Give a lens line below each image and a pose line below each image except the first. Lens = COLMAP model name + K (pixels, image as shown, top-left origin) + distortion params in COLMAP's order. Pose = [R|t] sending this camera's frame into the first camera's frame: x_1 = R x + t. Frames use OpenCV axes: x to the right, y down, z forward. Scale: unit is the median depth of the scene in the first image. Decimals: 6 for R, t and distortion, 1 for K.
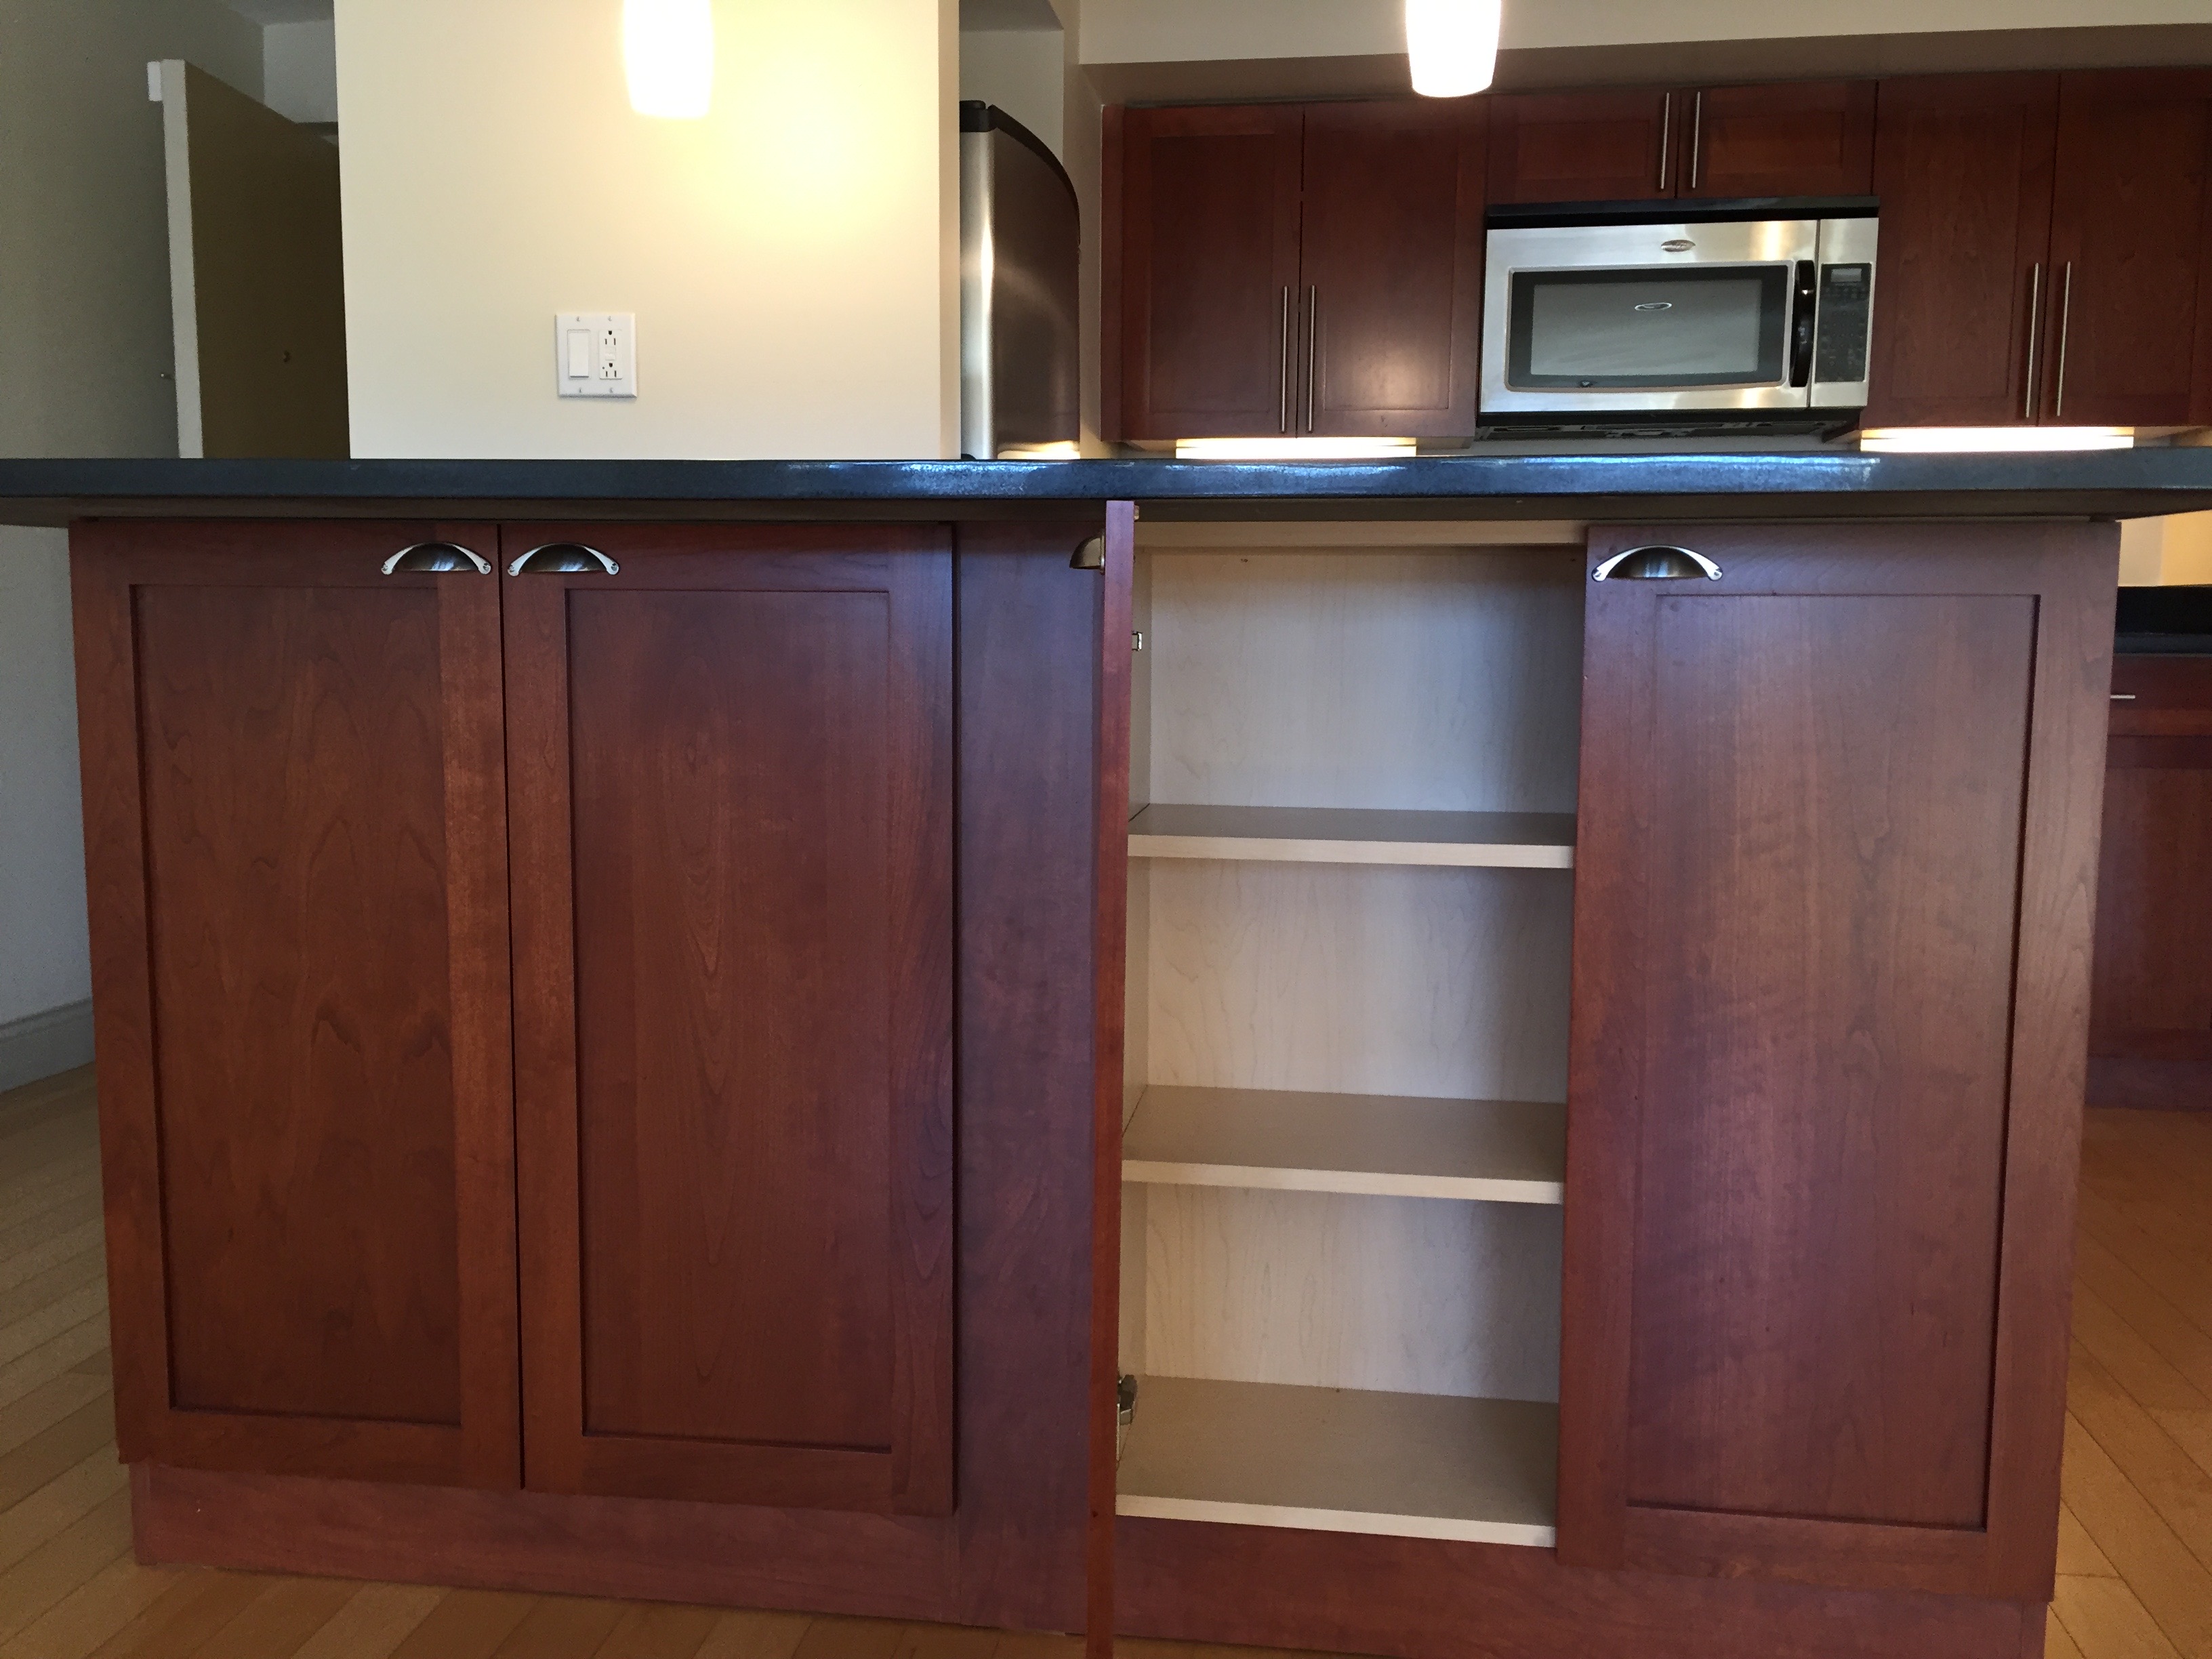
lens RADIAL K [[1886.6, 0, 1119.2], [0, 1886.6, 824.3], [0, 0, 1]] dist [0.096617, -0.137944]
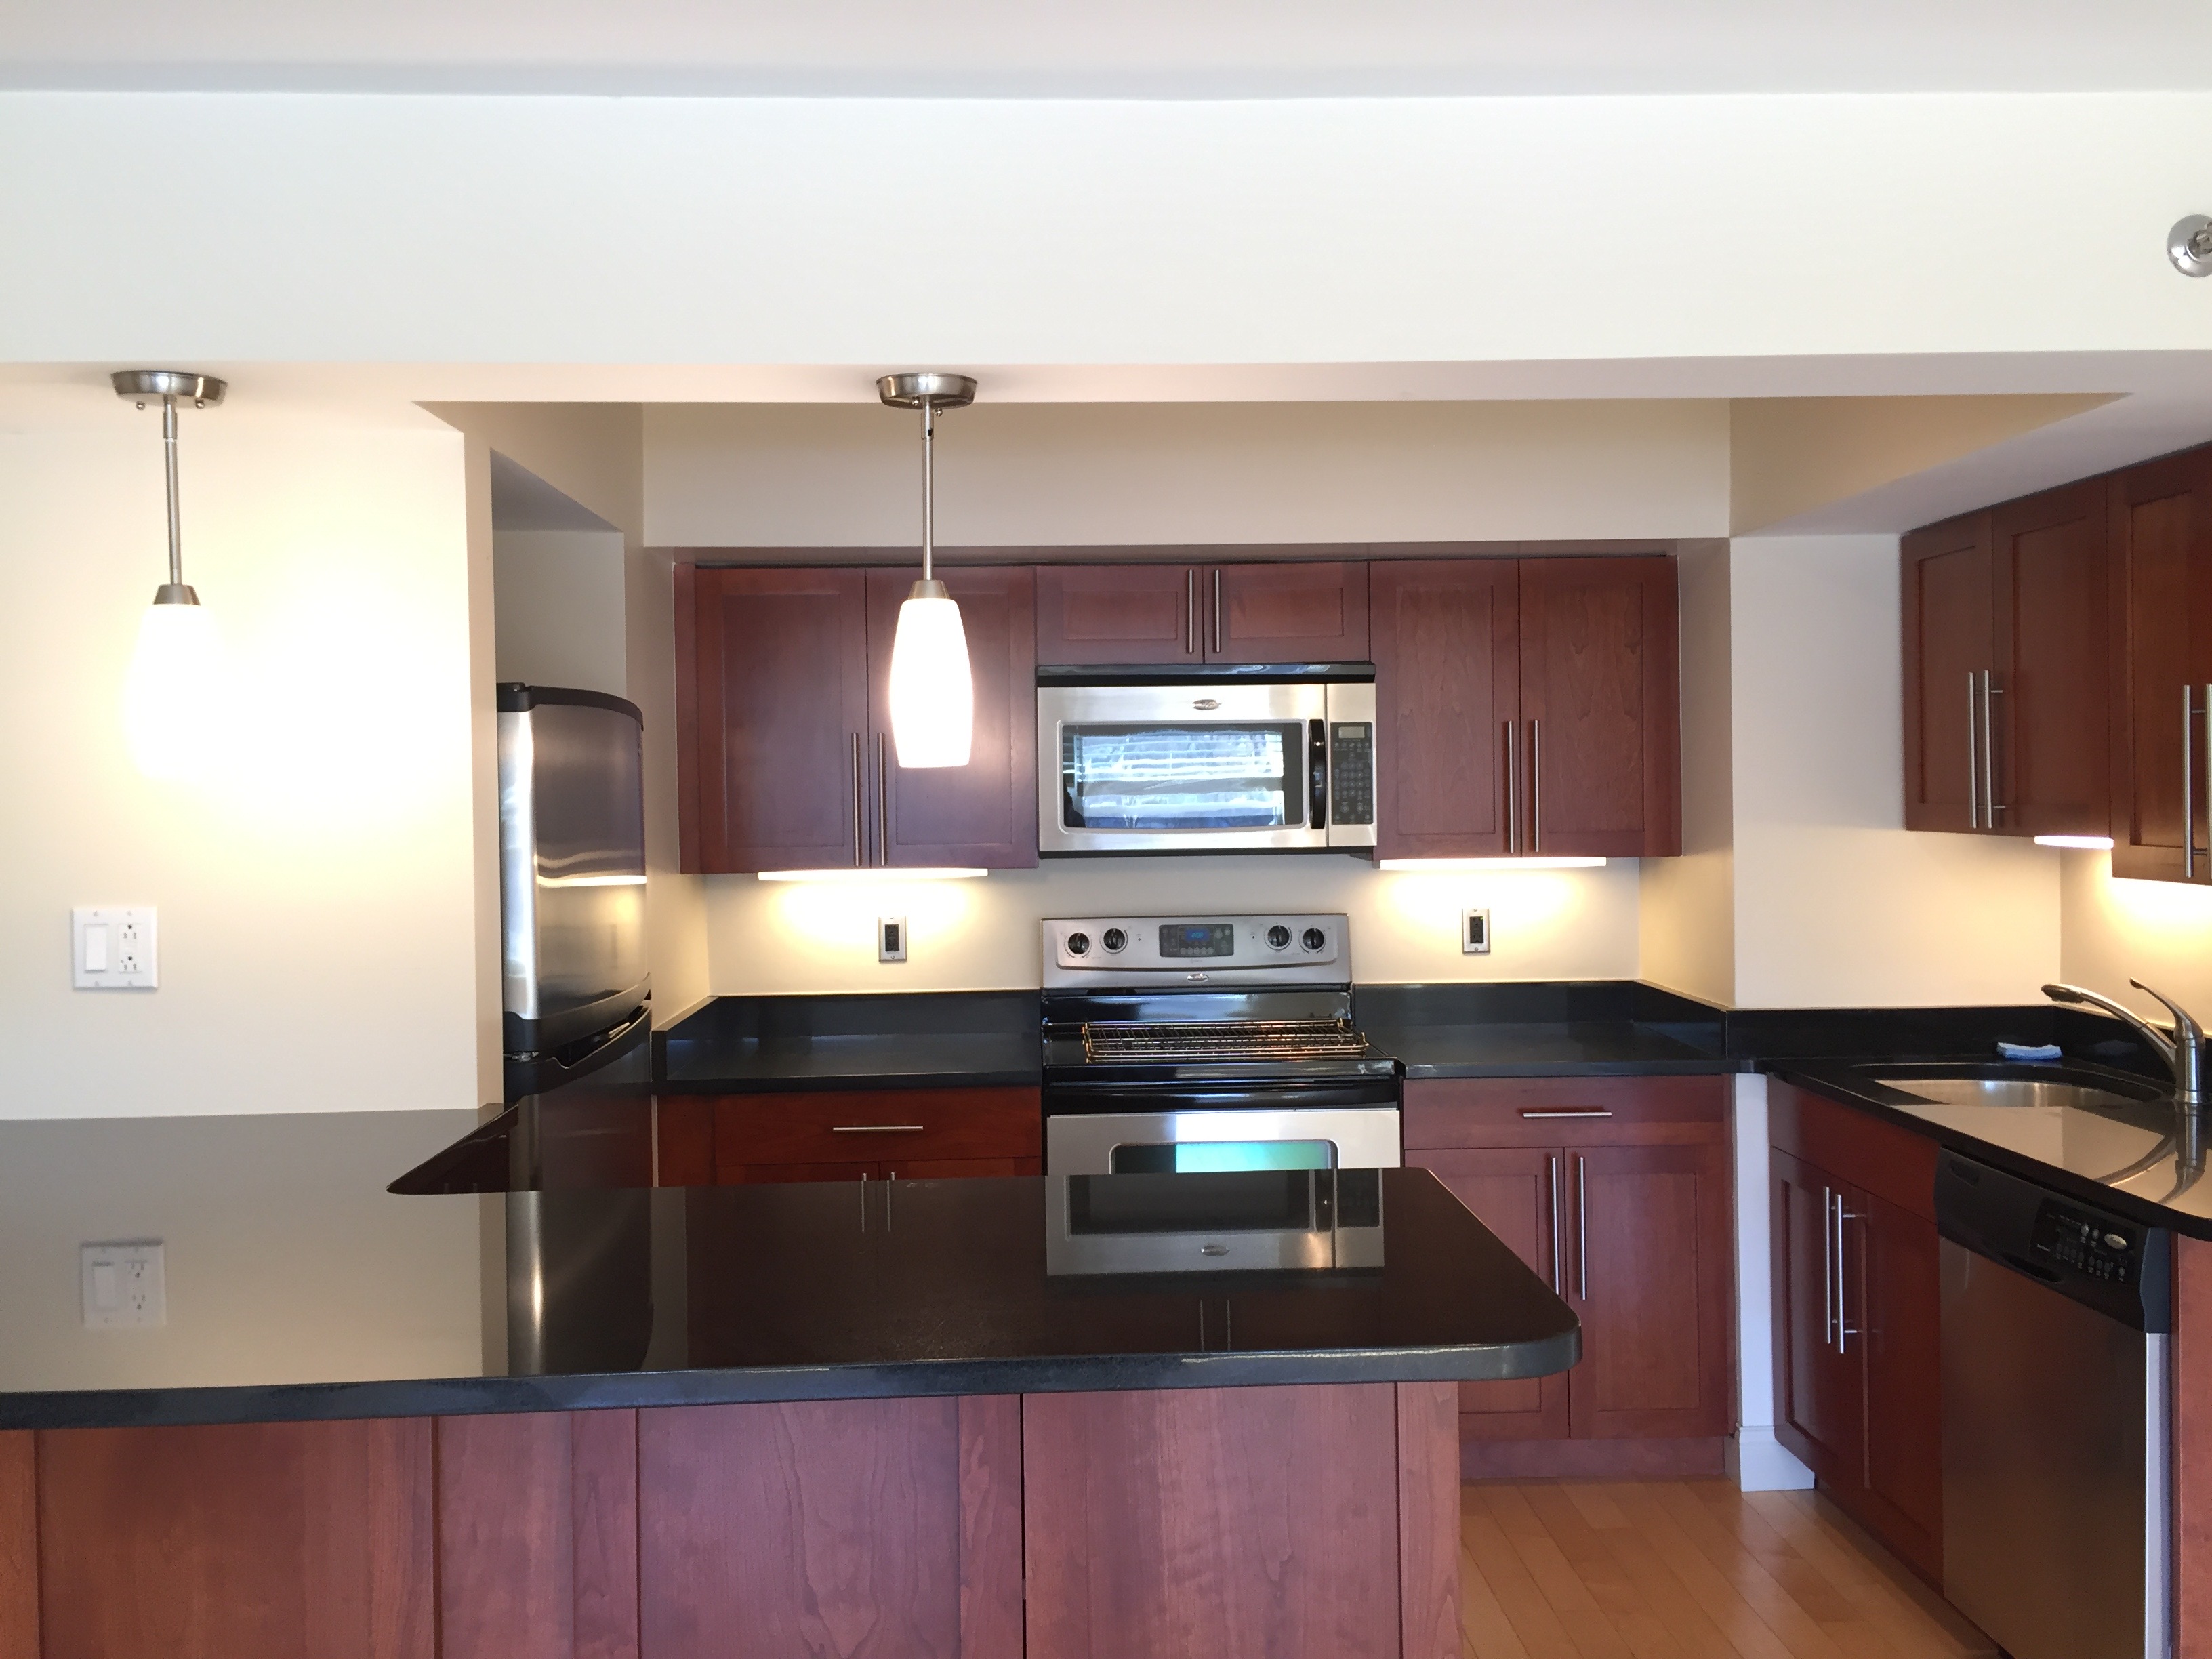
lens RADIAL K [[1886.6, 0, 1119.2], [0, 1886.6, 824.3], [0, 0, 1]] dist [0.096617, -0.137944]
pose [[0.982960, -0.022956, 0.182381, 0.059520], [0.041722, 0.994139, -0.099733, -0.182974], [-0.179022, 0.105643, 0.978157, -0.081350]]
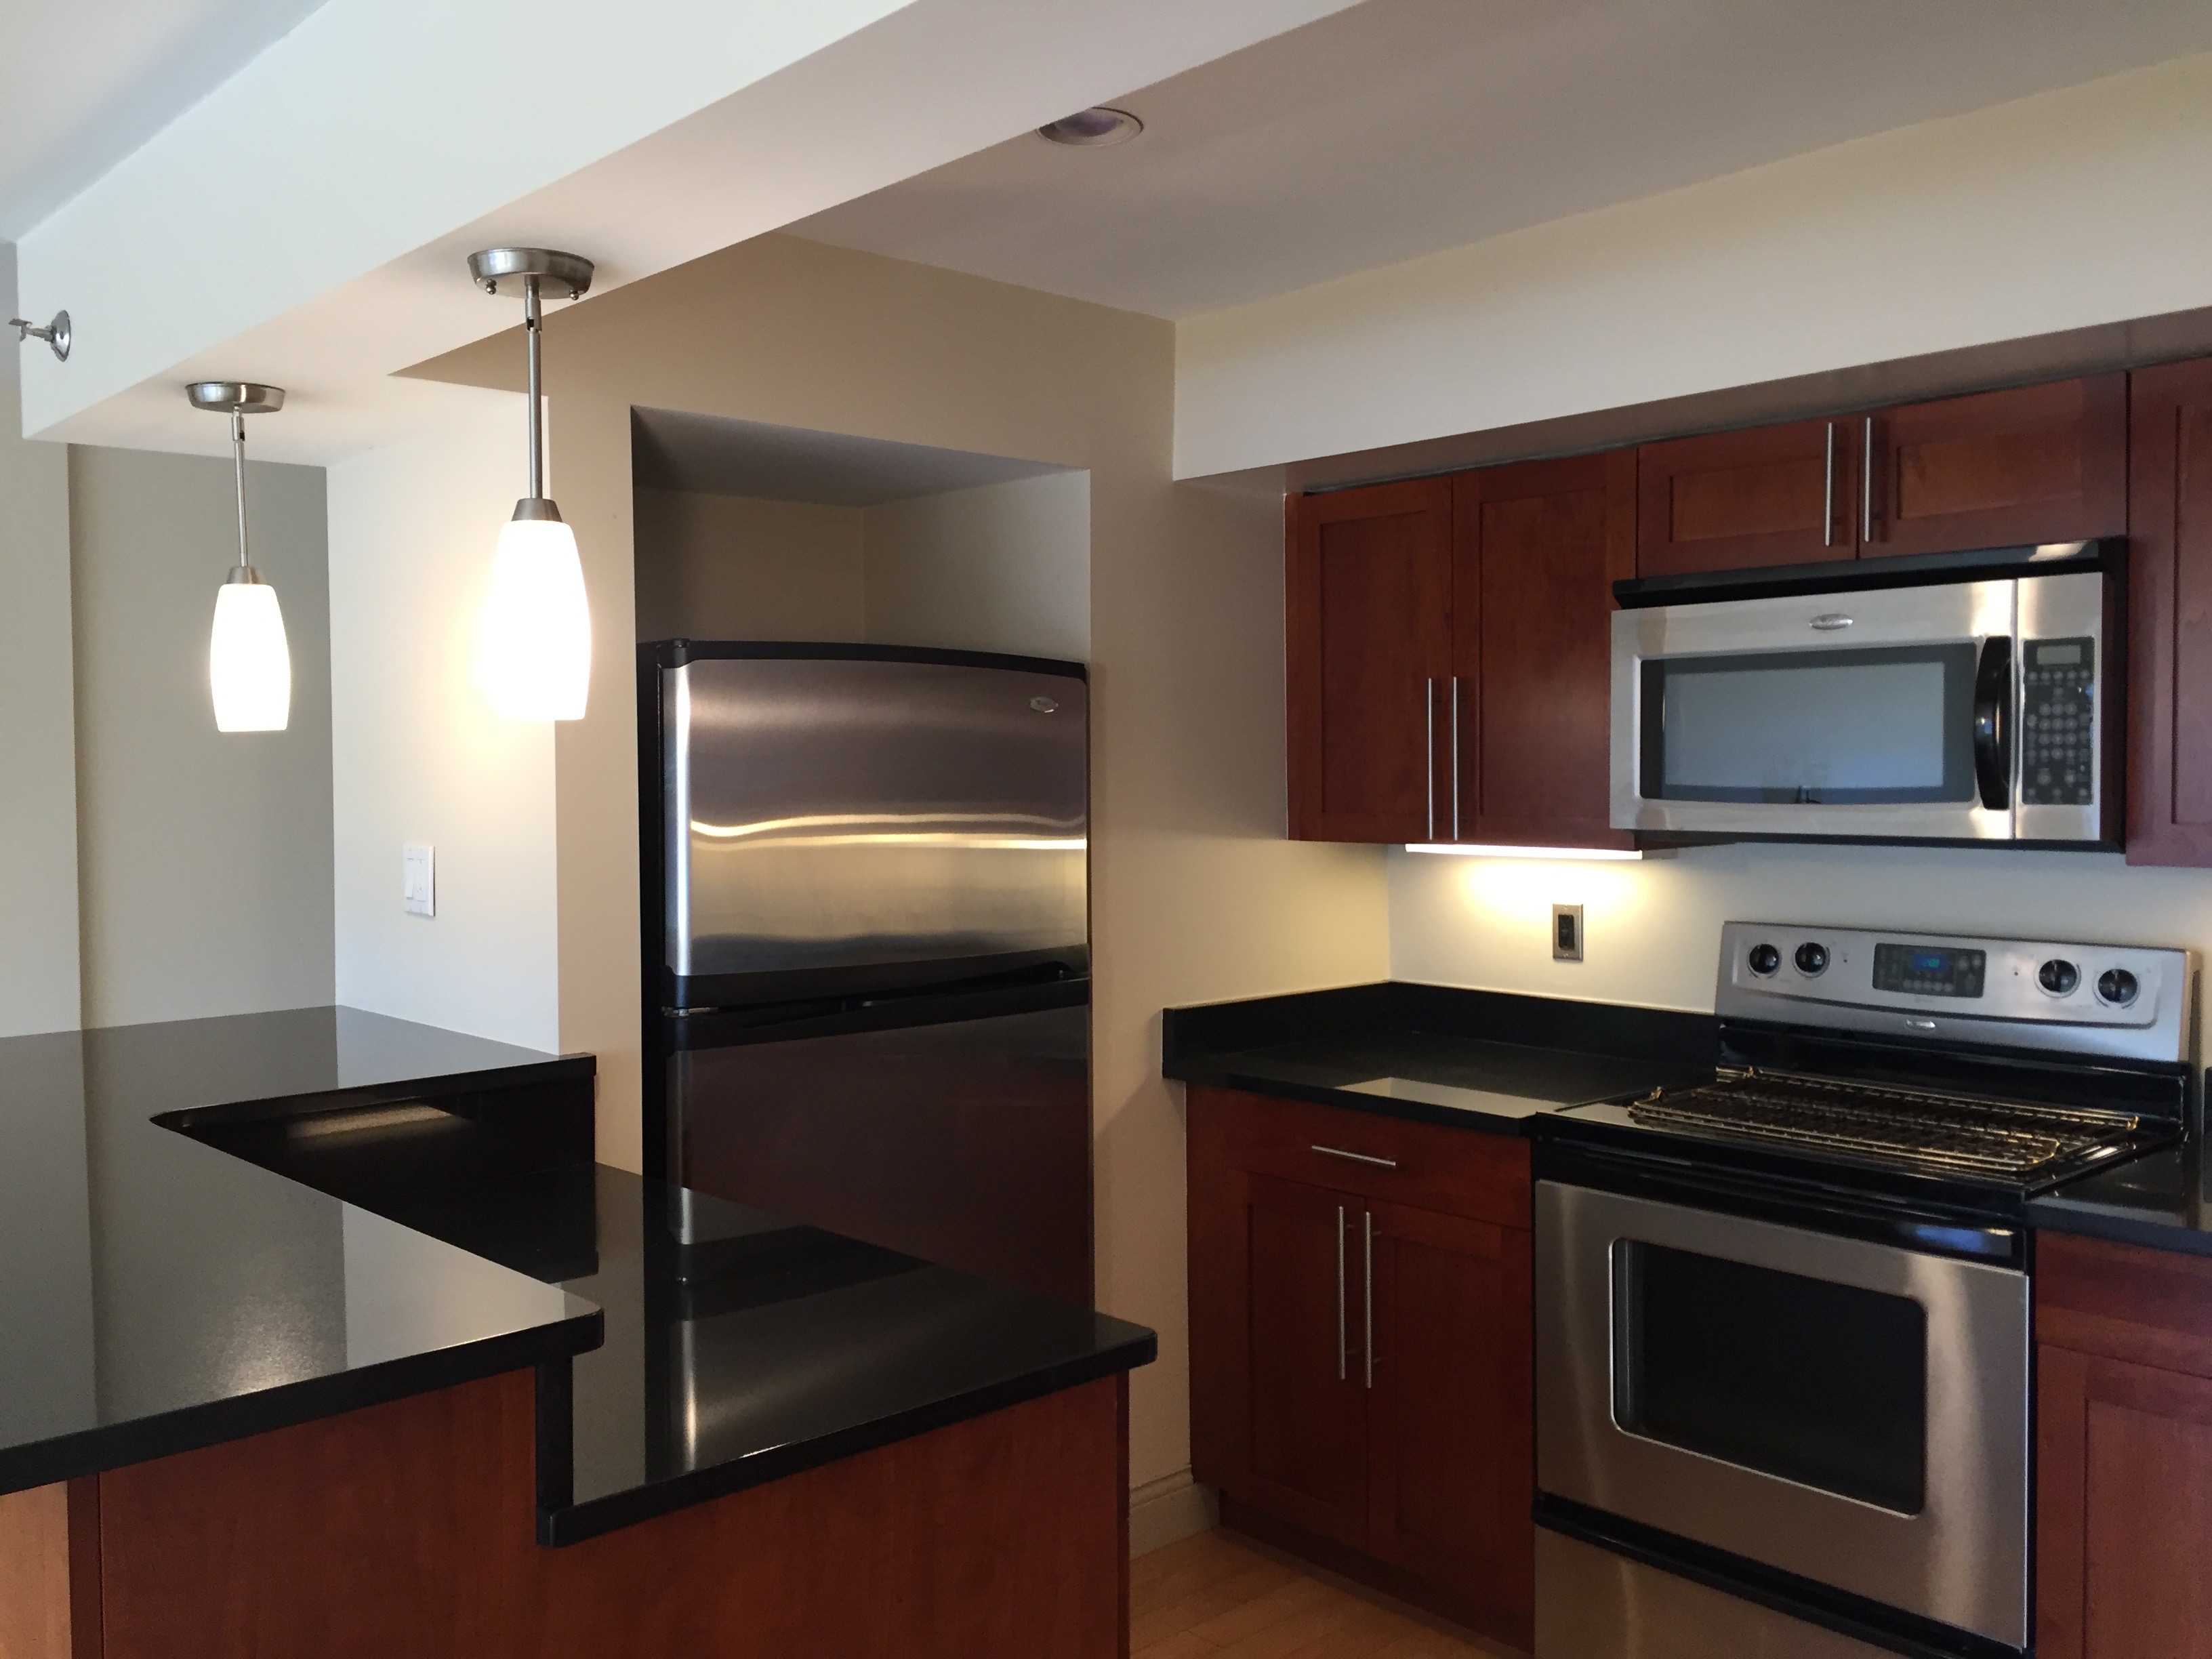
lens RADIAL K [[1886.6, 0, 1119.2], [0, 1886.6, 824.3], [0, 0, 1]] dist [0.096617, -0.137944]
pose [[0.768838, 0.010112, -0.639363, 0.806327], [-0.066600, 0.995703, -0.064338, -0.226599], [0.635965, 0.092047, 0.766208, 0.369144]]
